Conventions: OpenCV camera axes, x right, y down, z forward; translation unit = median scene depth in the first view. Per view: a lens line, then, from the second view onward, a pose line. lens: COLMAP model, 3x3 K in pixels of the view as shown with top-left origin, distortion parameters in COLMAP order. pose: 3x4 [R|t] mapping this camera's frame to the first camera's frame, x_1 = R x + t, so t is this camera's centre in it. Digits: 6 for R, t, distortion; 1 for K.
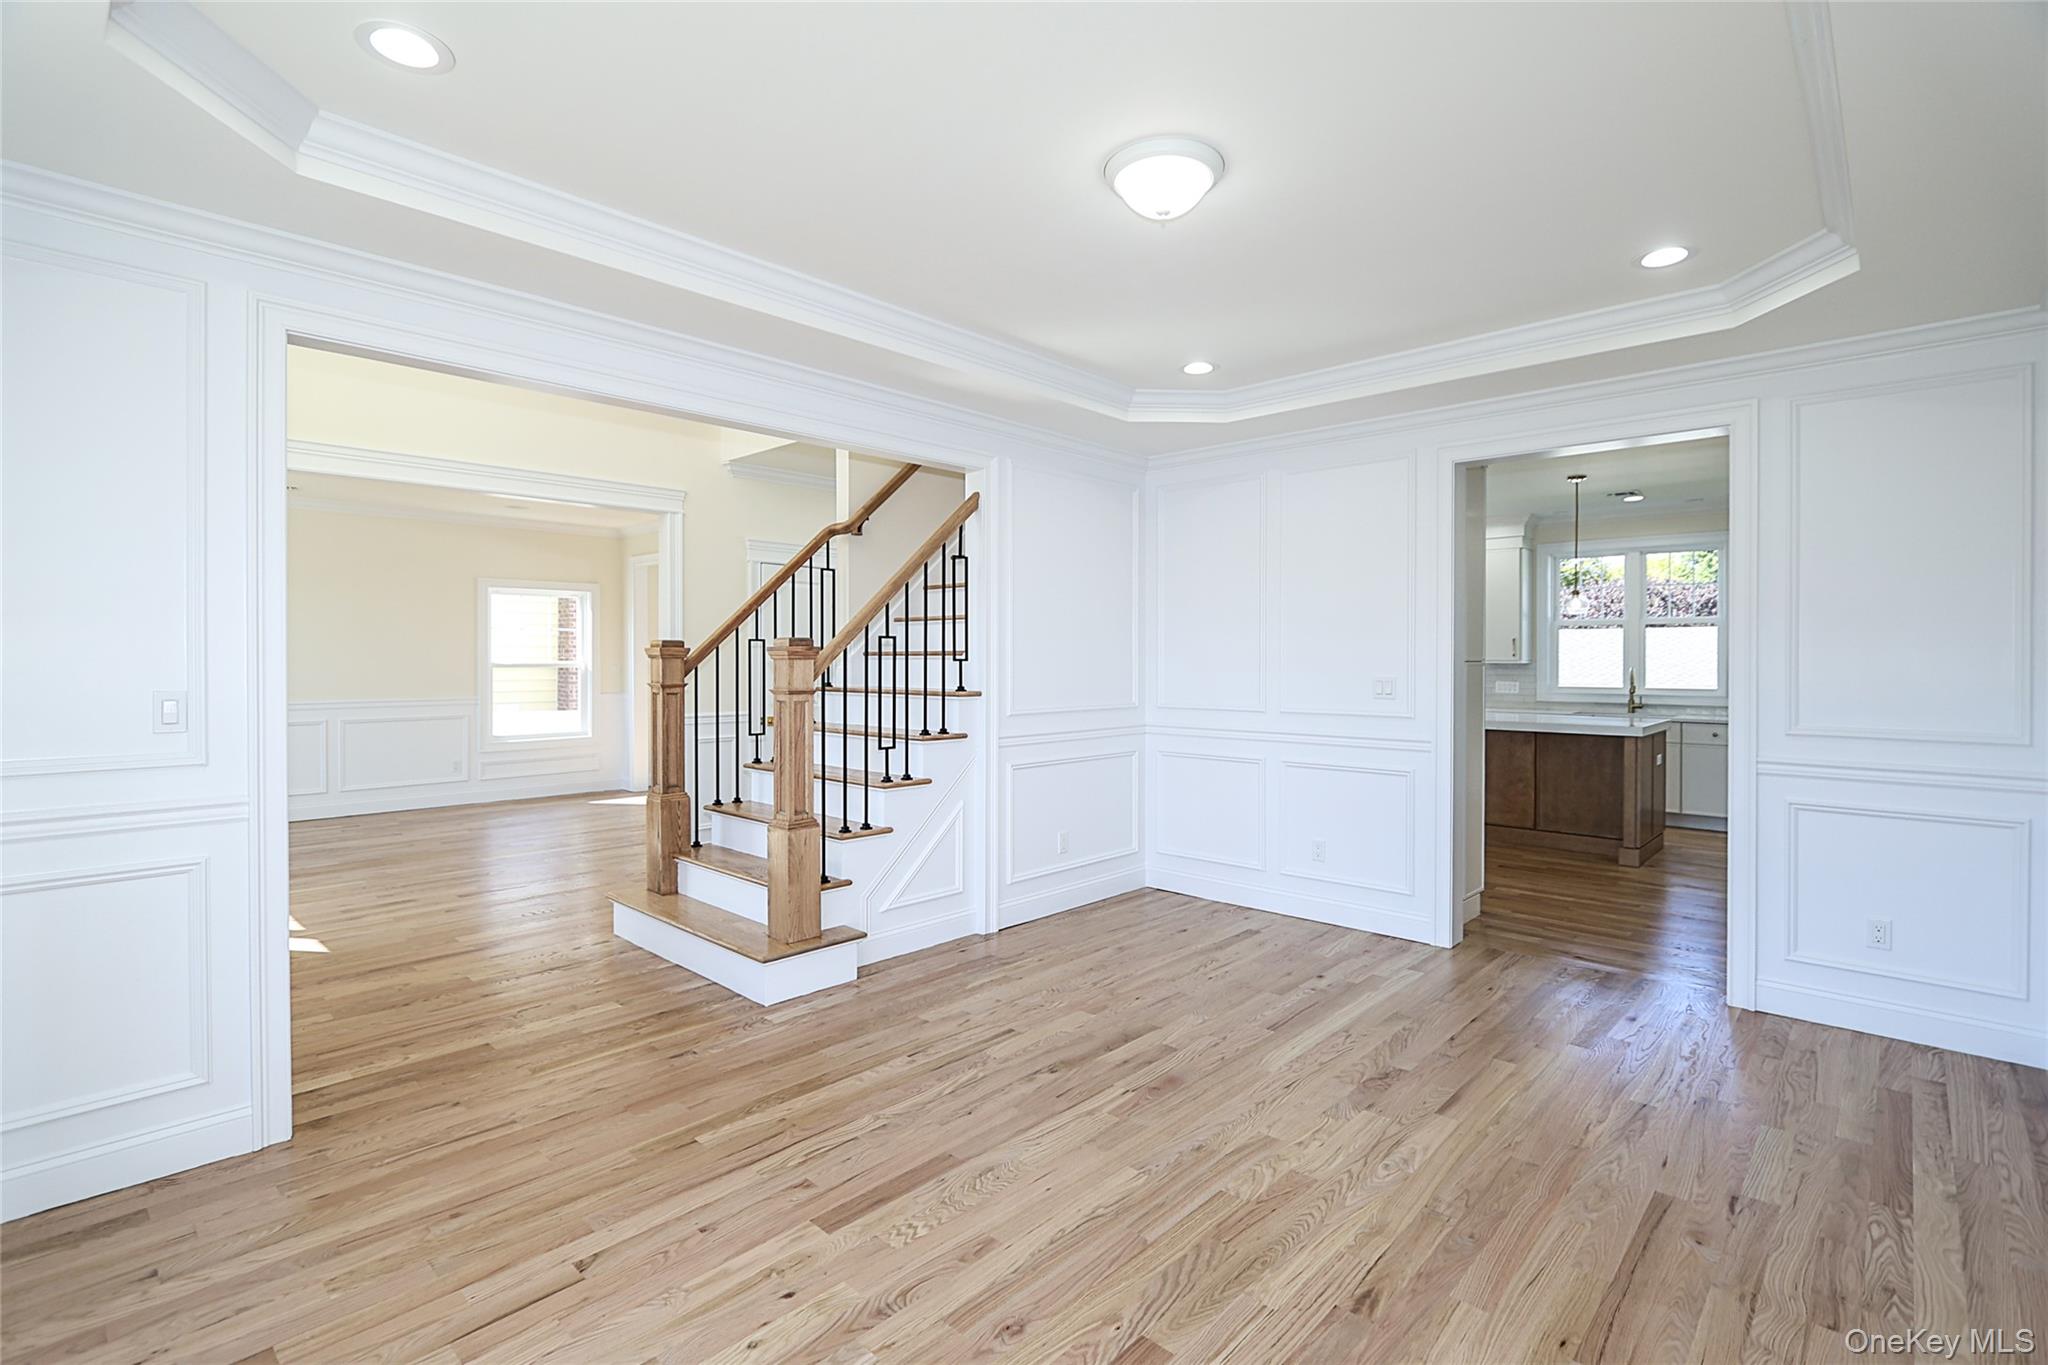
lens RADIAL K [[975.0, 0, 993.1], [0, 975.0, 652.7], [0, 0, 1]] dist [-0.010208, 0.000005]
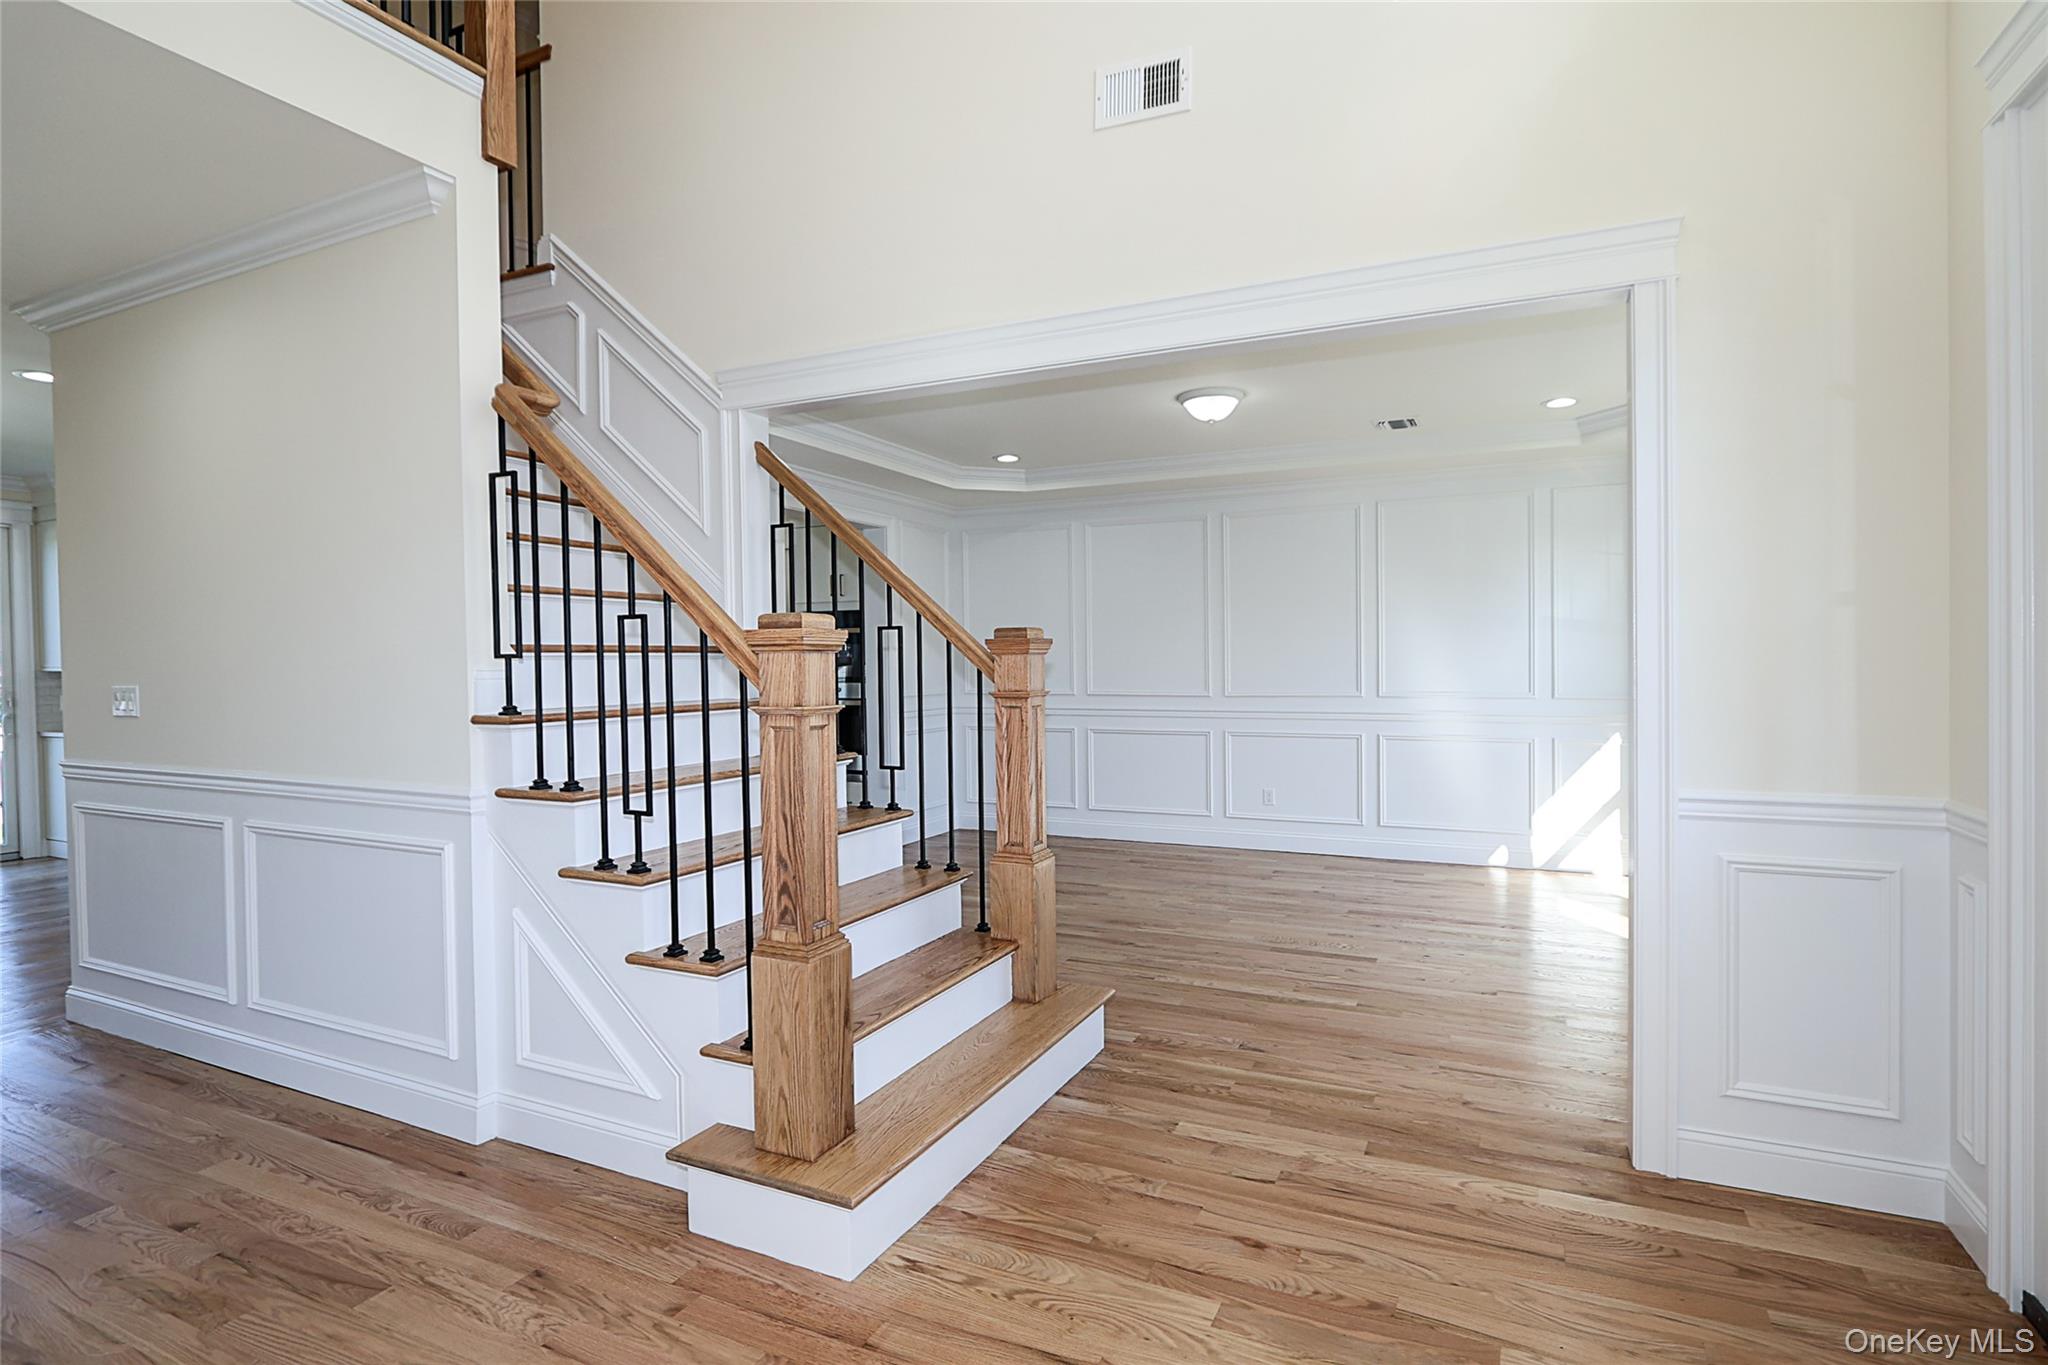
lens RADIAL K [[975.0, 0, 1006.8], [0, 975.0, 677.4], [0, 0, 1]] dist [-0.010208, 0.000005]
pose [[-0.303897, -0.011990, 0.952629, -1.146904], [0.004110, 0.999895, 0.013895, 0.017594], [-0.952696, 0.008138, -0.303816, 1.485122]]
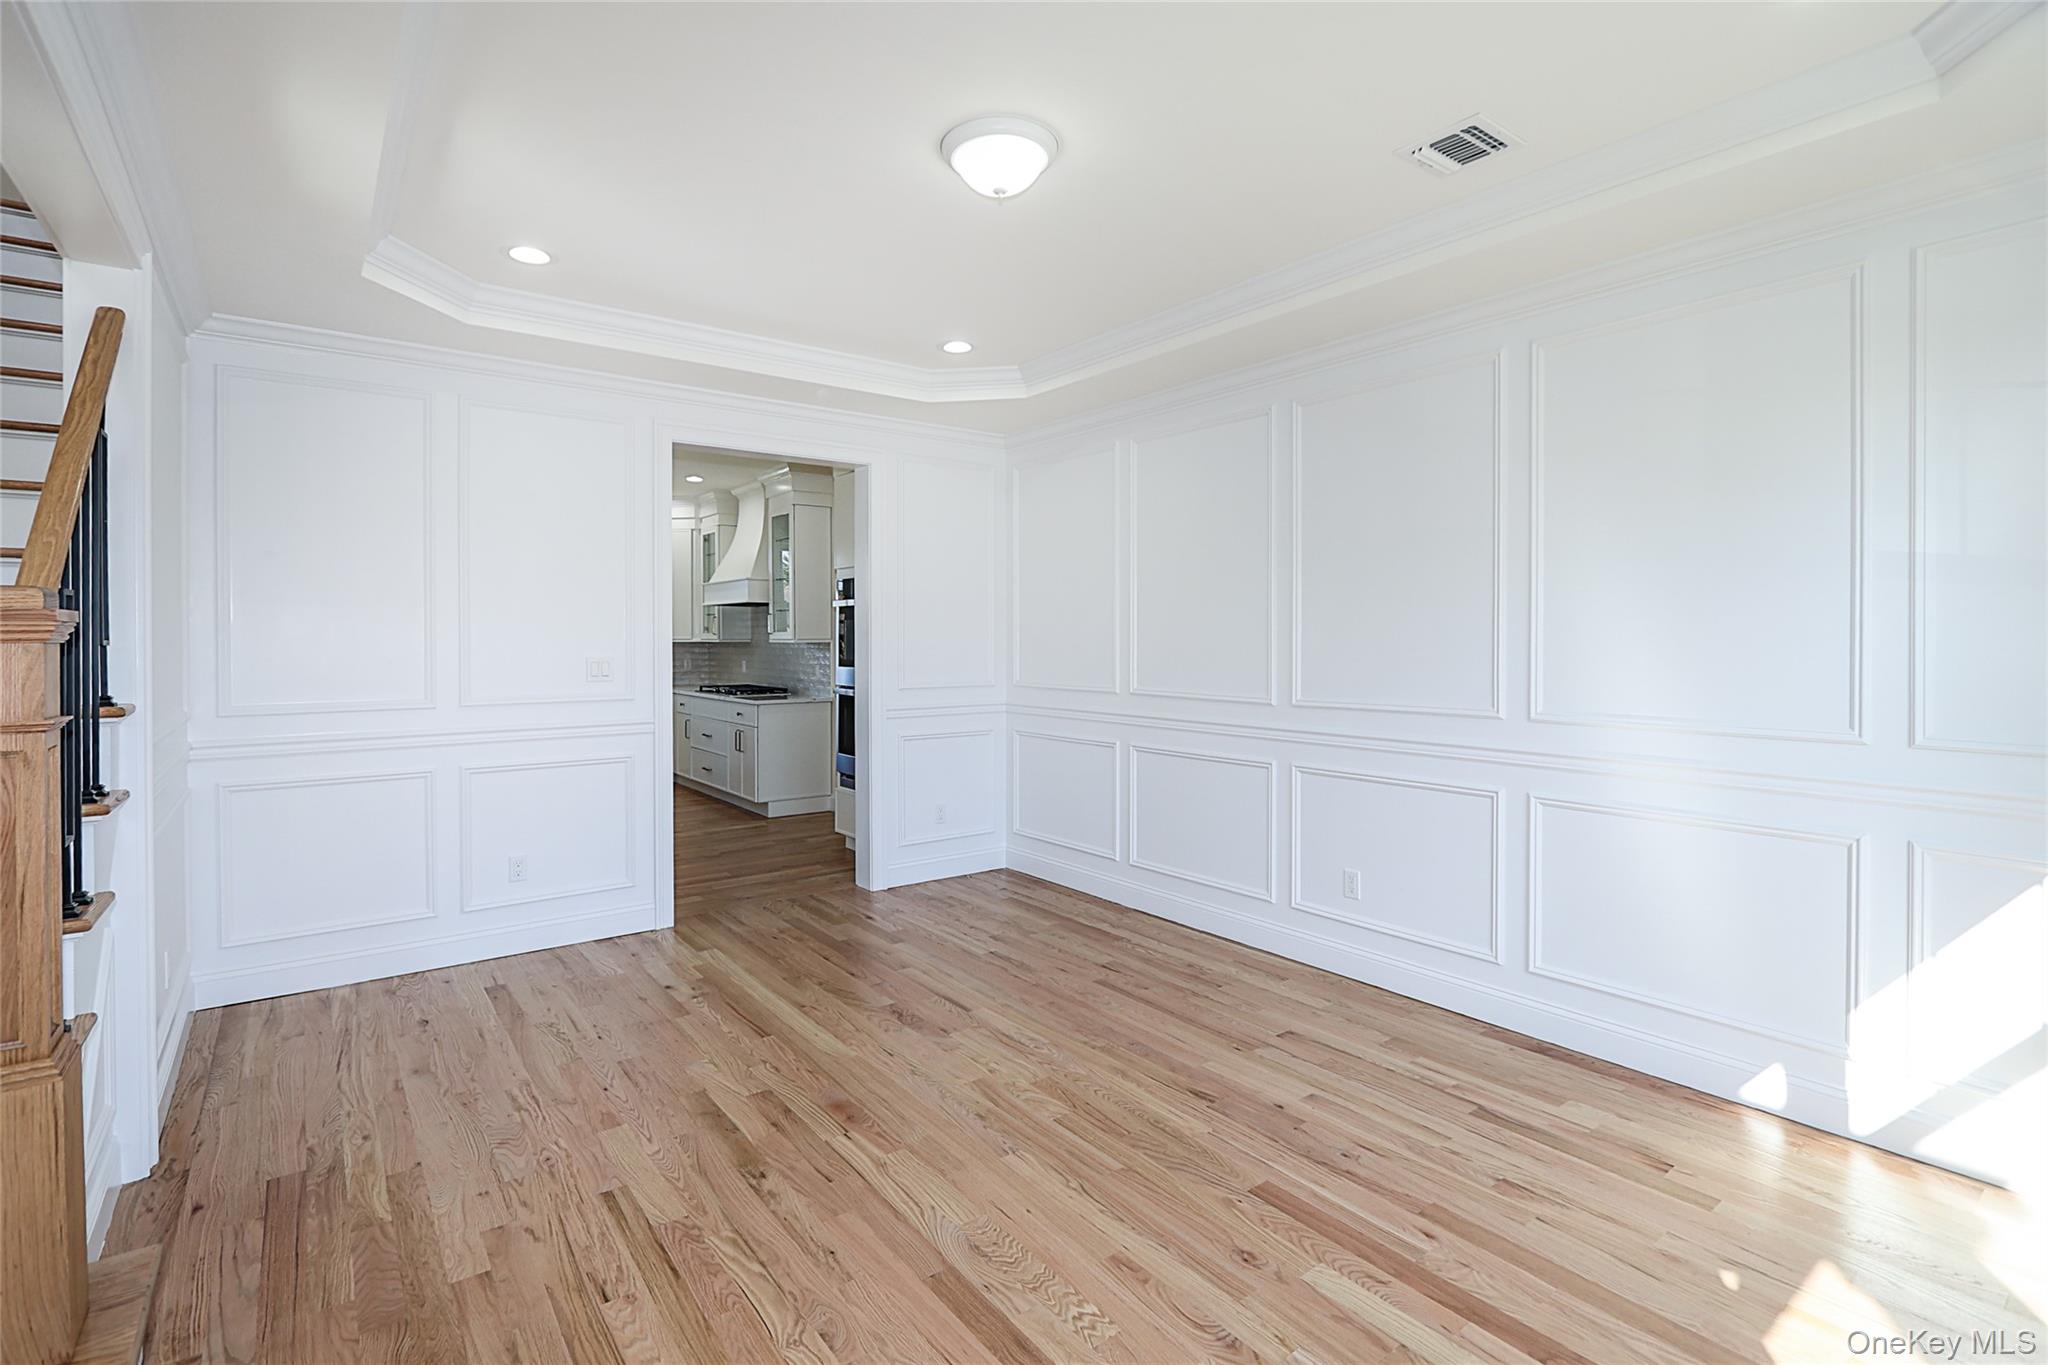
lens RADIAL K [[975.0, 0, 1058.8], [0, 975.0, 655.8], [0, 0, 1]] dist [-0.010208, 0.000005]
pose [[0.115829, -0.021066, 0.993046, -0.615312], [-0.002529, 0.999766, 0.021503, 0.001402], [-0.993266, -0.005002, 0.115748, 0.626973]]
